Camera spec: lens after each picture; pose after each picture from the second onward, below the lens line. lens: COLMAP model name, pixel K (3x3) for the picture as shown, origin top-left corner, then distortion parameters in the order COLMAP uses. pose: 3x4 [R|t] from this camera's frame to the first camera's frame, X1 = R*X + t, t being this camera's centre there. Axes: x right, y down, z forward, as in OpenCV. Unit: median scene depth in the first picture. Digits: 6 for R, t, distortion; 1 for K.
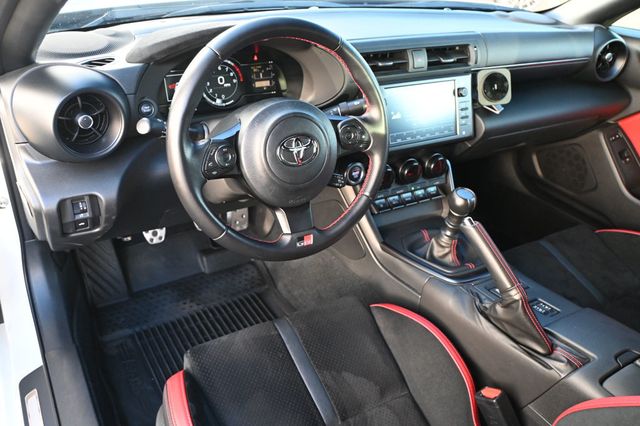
lens RADIAL K [[539.4, 0, 322.3], [0, 539.4, 208.8], [0, 0, 1]] dist [-0.005970, -0.000491]
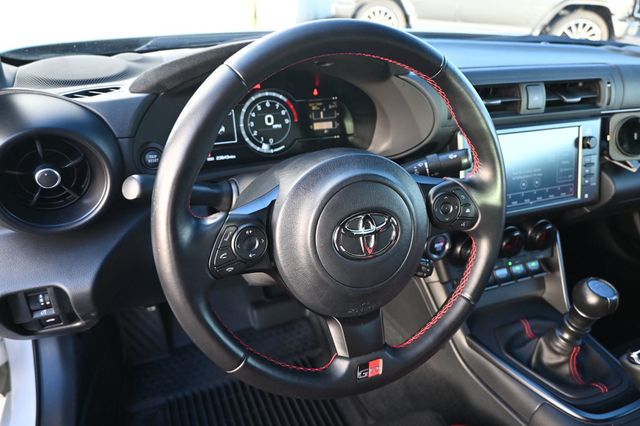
lens RADIAL K [[448.9, 0, 317.7], [0, 448.9, 214.2], [0, 0, 1]] dist [-0.002107, -0.000020]
pose [[0.989468, 0.049267, -0.136113, -0.023931], [-0.053045, 0.998297, -0.024265, -0.087581], [0.134686, 0.031229, 0.990396, 0.359691]]
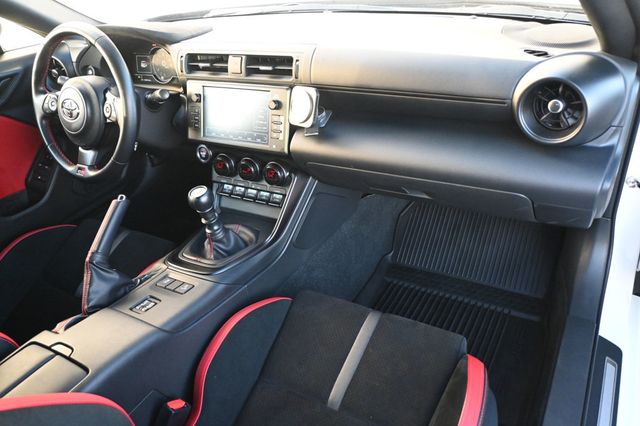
lens RADIAL K [[501.2, 0, 320.0], [0, 501.2, 213.0], [0, 0, 1]] dist [-0.001080, -0.000183]
pose [[0.474505, 0.350272, -0.807561, 1.171707], [-0.303270, 0.926304, 0.223581, -0.280529], [0.826361, 0.138819, 0.545763, 0.642282]]
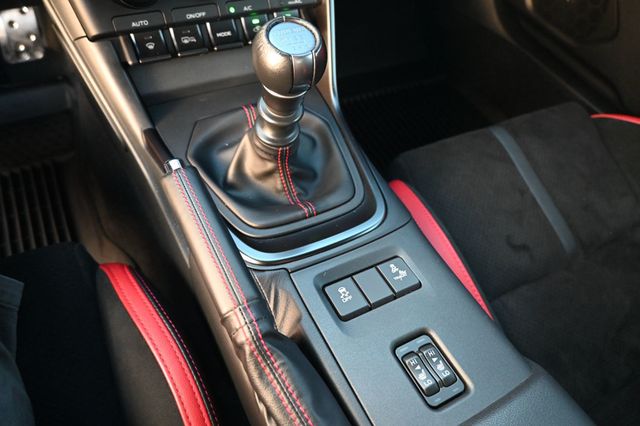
lens RADIAL K [[437.4, 0, 320.0], [0, 437.4, 213.0], [0, 0, 1]] dist [0.000499, 0.000826]
pose [[0.996507, 0.083427, 0.003778, 0.282926], [-0.078213, 0.916464, 0.392398, -0.034817], [0.029275, -0.391323, 0.919788, 0.669522]]
